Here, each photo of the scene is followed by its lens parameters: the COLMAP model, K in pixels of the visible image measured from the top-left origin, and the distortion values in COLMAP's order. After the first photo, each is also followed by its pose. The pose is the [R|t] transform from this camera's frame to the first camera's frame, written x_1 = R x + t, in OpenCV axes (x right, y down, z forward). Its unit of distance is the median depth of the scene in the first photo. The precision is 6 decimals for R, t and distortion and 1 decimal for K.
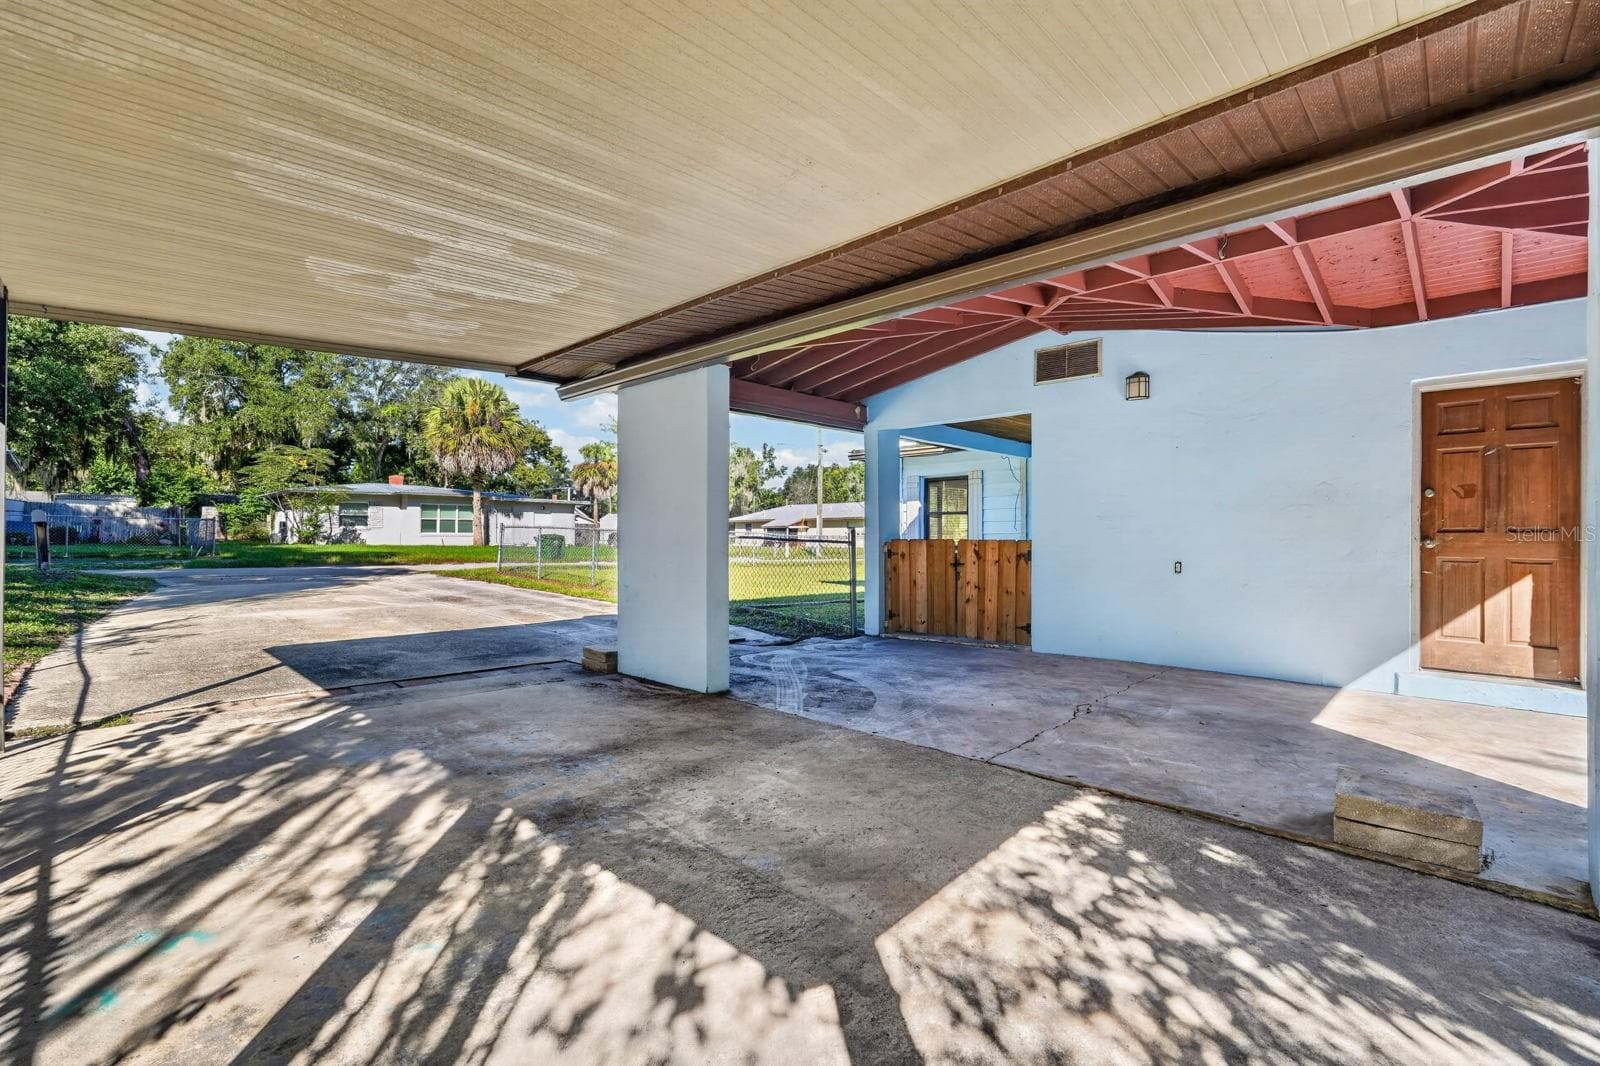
lens RADIAL K [[696.8, 0, 800.7], [0, 696.8, 533.8], [0, 0, 1]] dist [-0.001141, 0.001504]
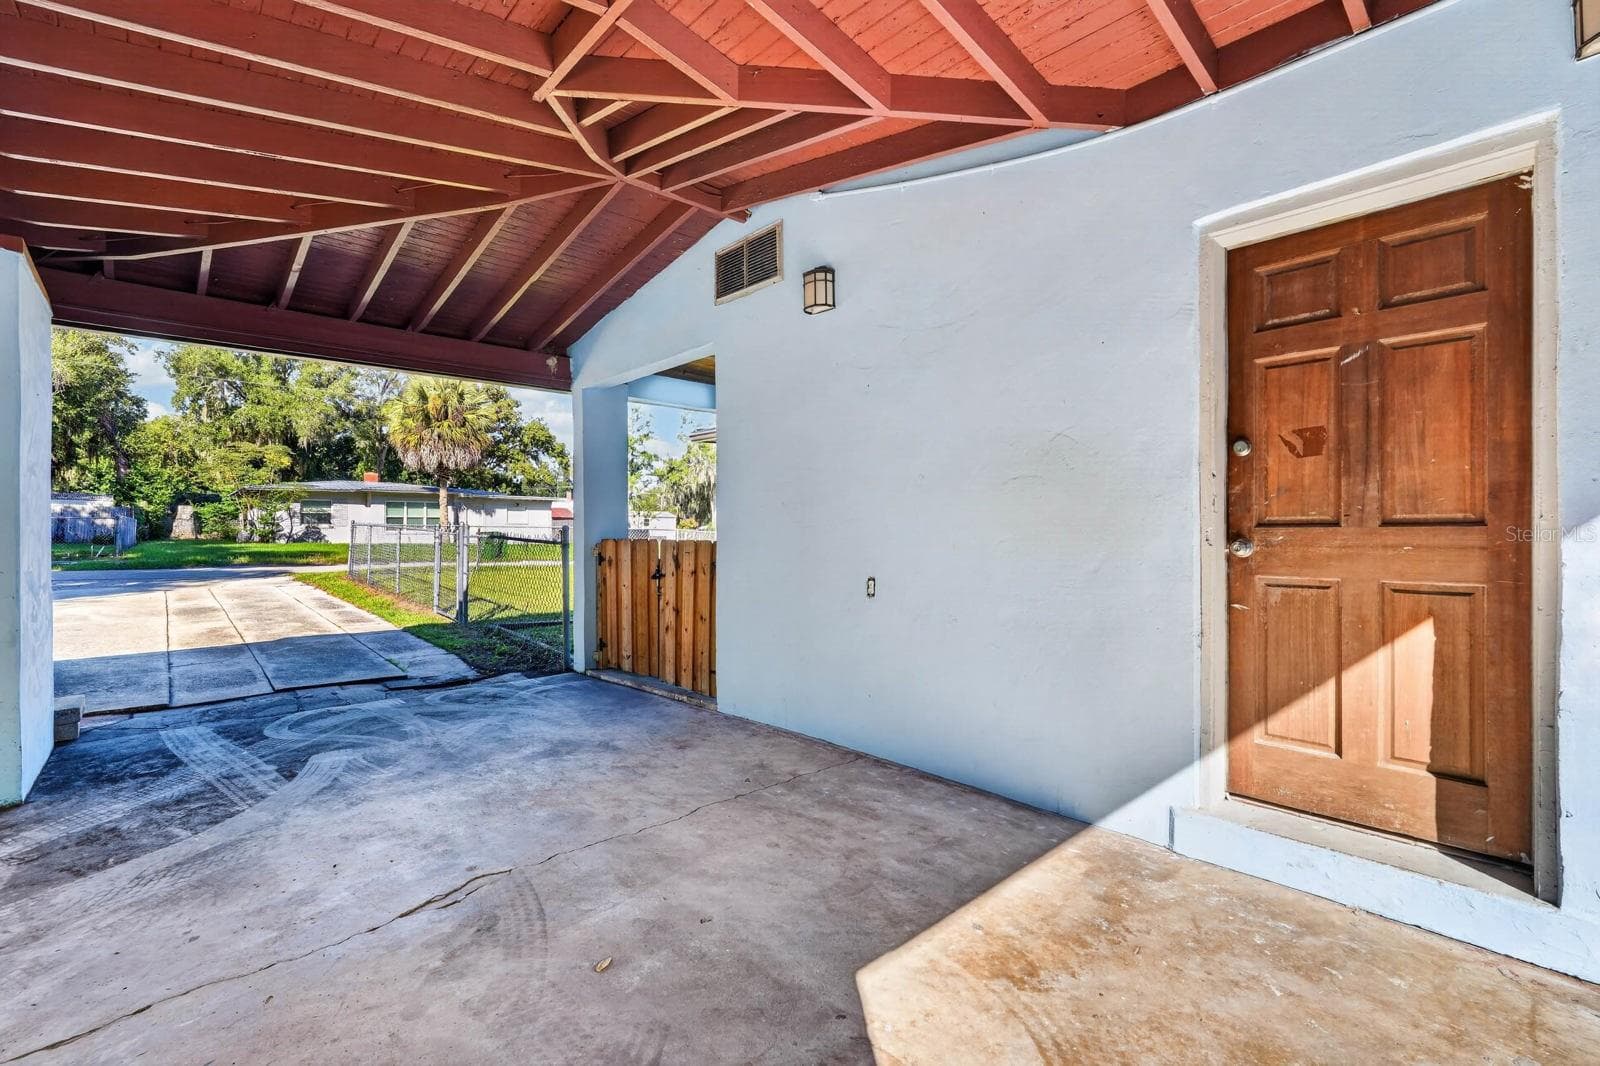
lens RADIAL K [[696.8, 0, 798.8], [0, 696.8, 527.1], [0, 0, 1]] dist [-0.001141, 0.001504]
pose [[0.997147, -0.004056, -0.075381, 0.434994], [0.003680, 0.999980, -0.005125, -0.000265], [0.075401, 0.004833, 0.997142, 0.332826]]
